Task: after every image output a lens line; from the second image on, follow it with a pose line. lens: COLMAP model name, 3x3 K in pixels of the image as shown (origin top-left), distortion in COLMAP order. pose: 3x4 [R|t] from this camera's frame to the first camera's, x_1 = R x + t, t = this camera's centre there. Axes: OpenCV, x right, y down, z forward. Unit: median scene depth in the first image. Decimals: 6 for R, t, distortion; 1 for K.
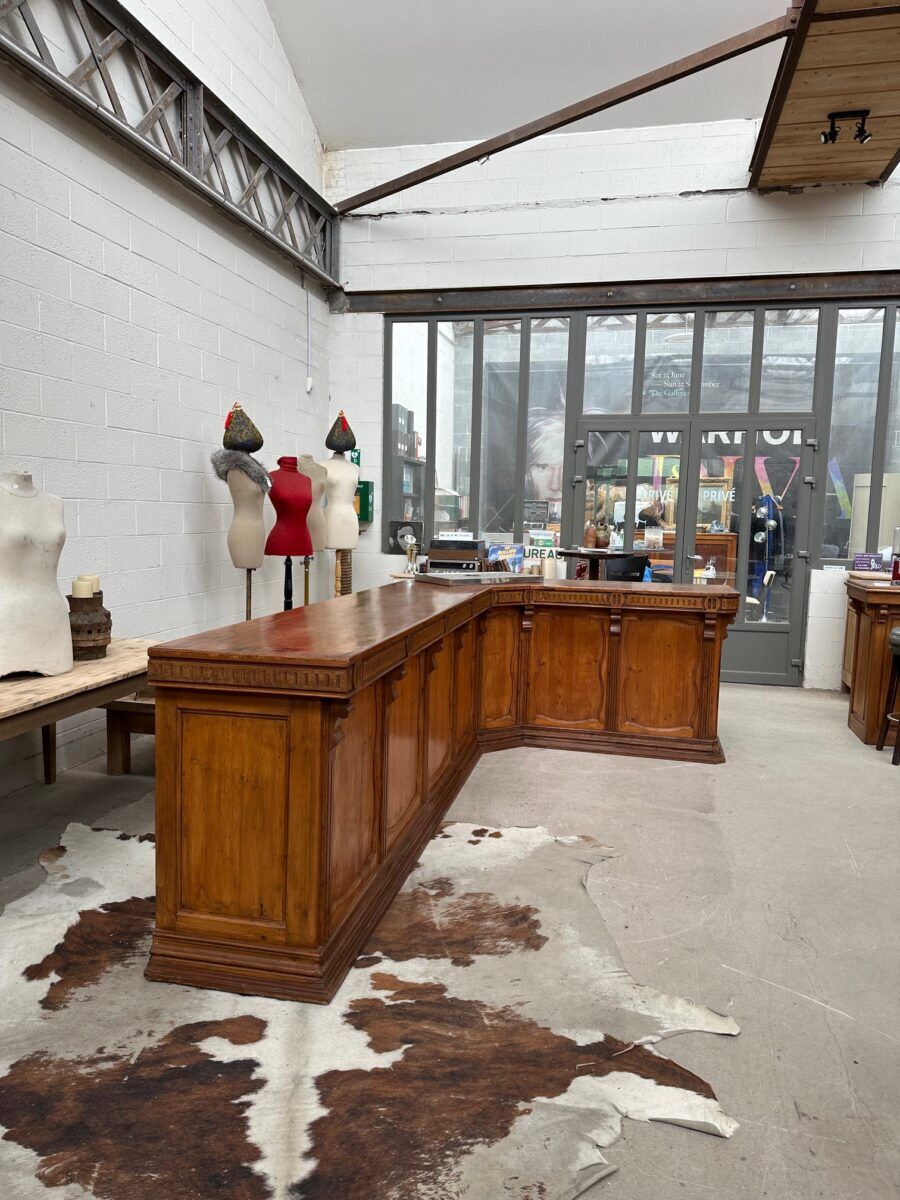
lens RADIAL K [[827.9, 0, 450.7], [0, 827.9, 602.4], [0, 0, 1]] dist [0.159837, -0.274629]
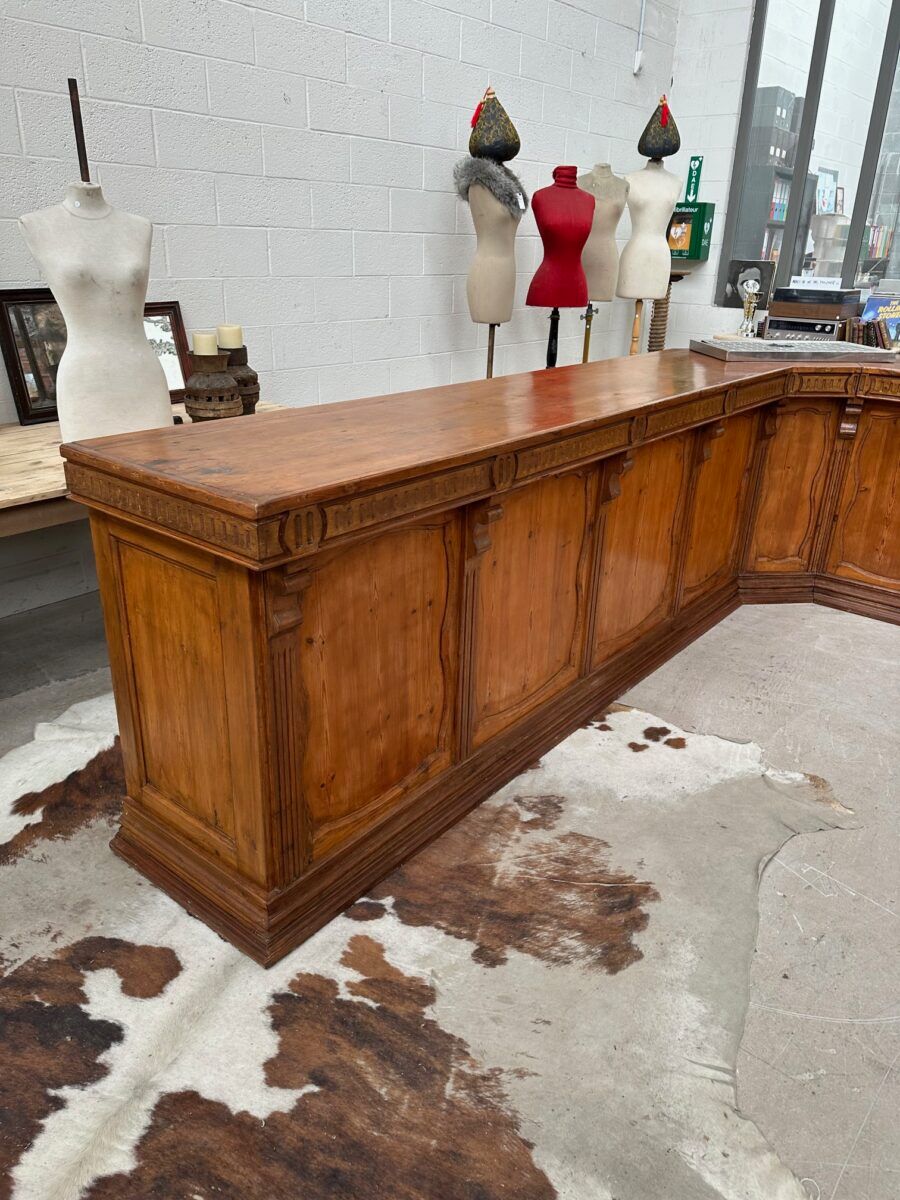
lens RADIAL K [[840.3, 0, 452.8], [0, 840.3, 596.0], [0, 0, 1]] dist [0.034745, -0.040180]
pose [[0.891590, 0.175192, -0.417583, 0.123177], [-0.053903, 0.956636, 0.286256, -0.022349], [0.449624, -0.232714, 0.862370, 0.266917]]
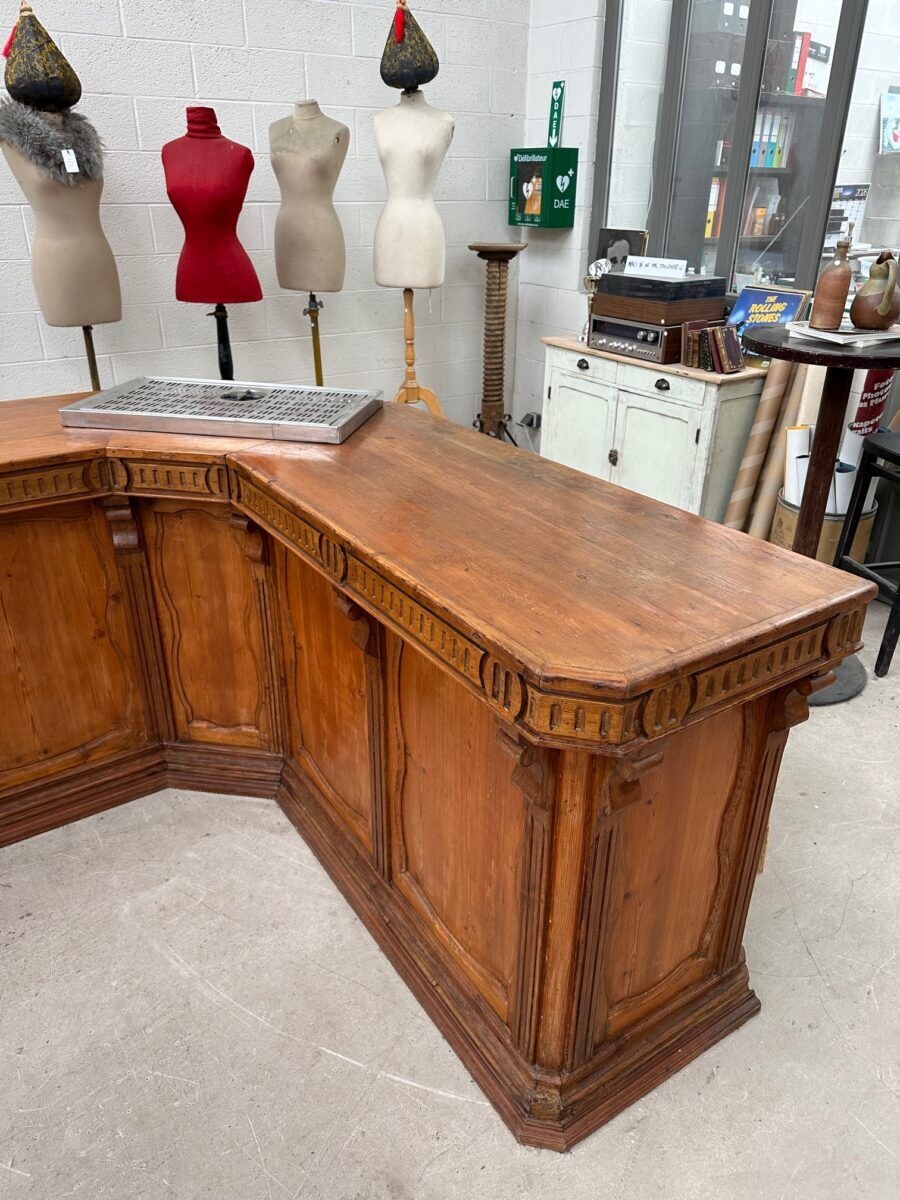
lens RADIAL K [[840.3, 0, 452.8], [0, 840.3, 596.0], [0, 0, 1]] dist [0.034745, -0.040180]
pose [[0.723353, 0.290859, -0.626227, 0.445528], [-0.066179, 0.931977, 0.356425, -0.107945], [0.687299, -0.216378, 0.693398, 0.833831]]
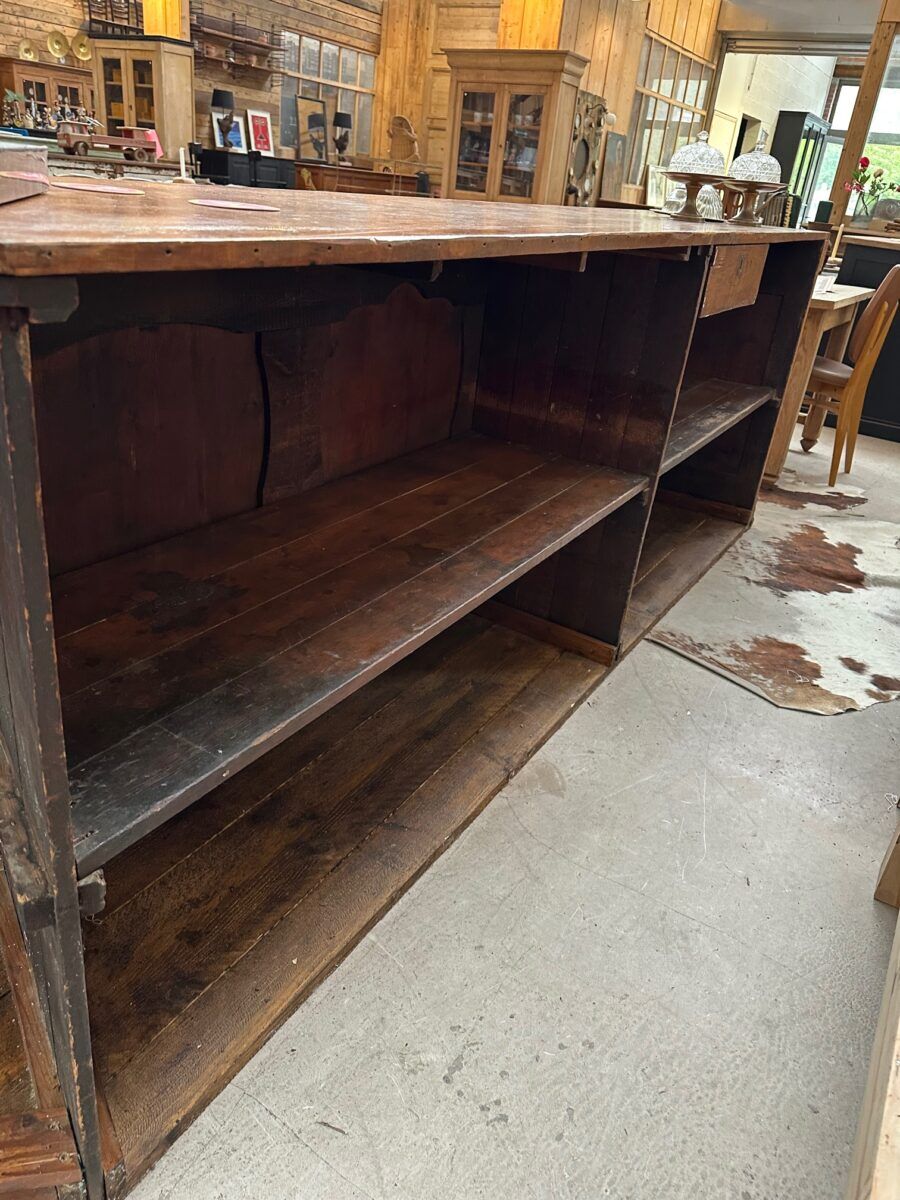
lens RADIAL K [[833.4, 0, 432.3], [0, 833.4, 599.1], [0, 0, 1]] dist [0.022918, -0.020710]
pose [[-0.930140, -0.257966, 0.261328, -0.148025], [-0.077185, 0.833121, 0.547679, -0.053308], [-0.359001, 0.489248, -0.794830, 1.179493]]
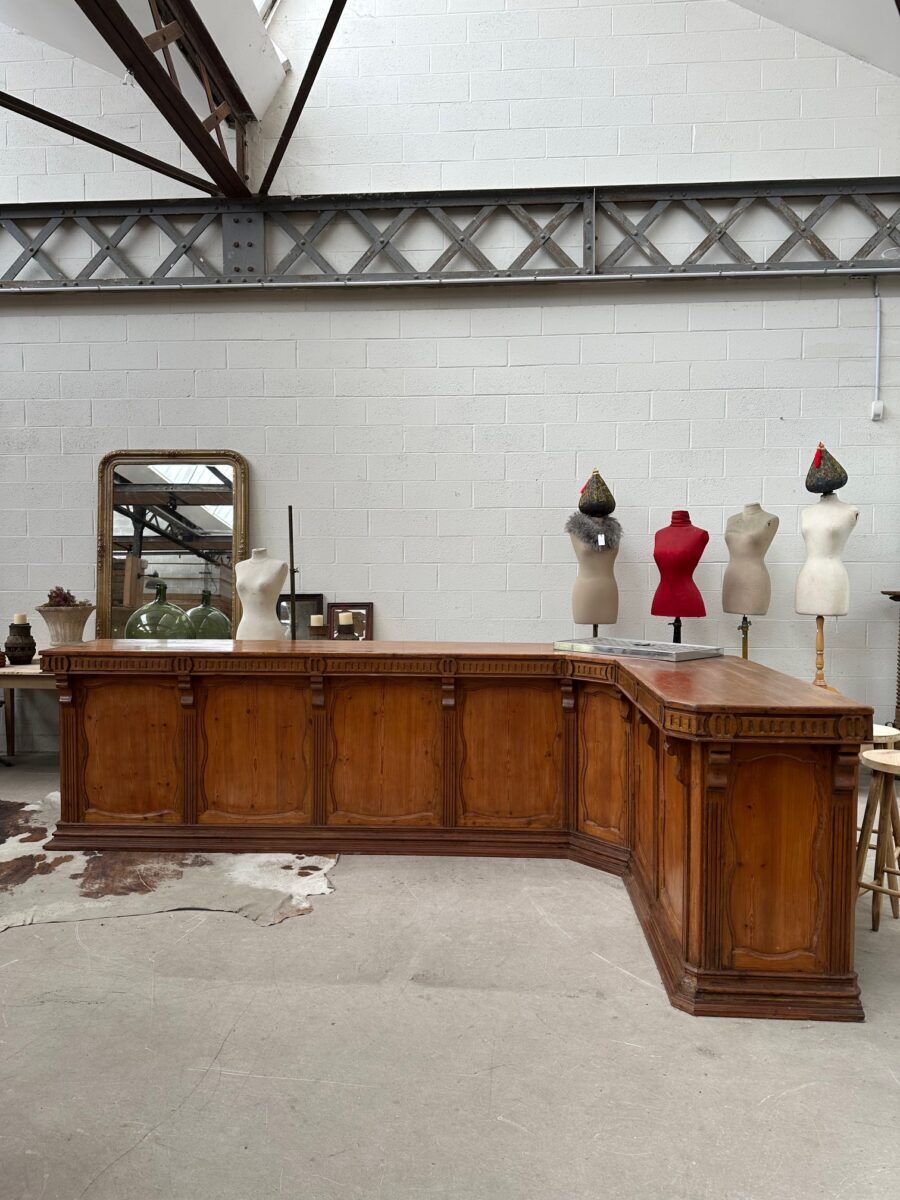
lens RADIAL K [[827.9, 0, 450.7], [0, 827.9, 602.4], [0, 0, 1]] dist [0.159837, -0.274629]
pose [[0.162056, 0.023427, -0.986503, 0.864912], [-0.103173, 0.994641, 0.006671, -0.065427], [0.981373, 0.100700, 0.163605, 0.757042]]
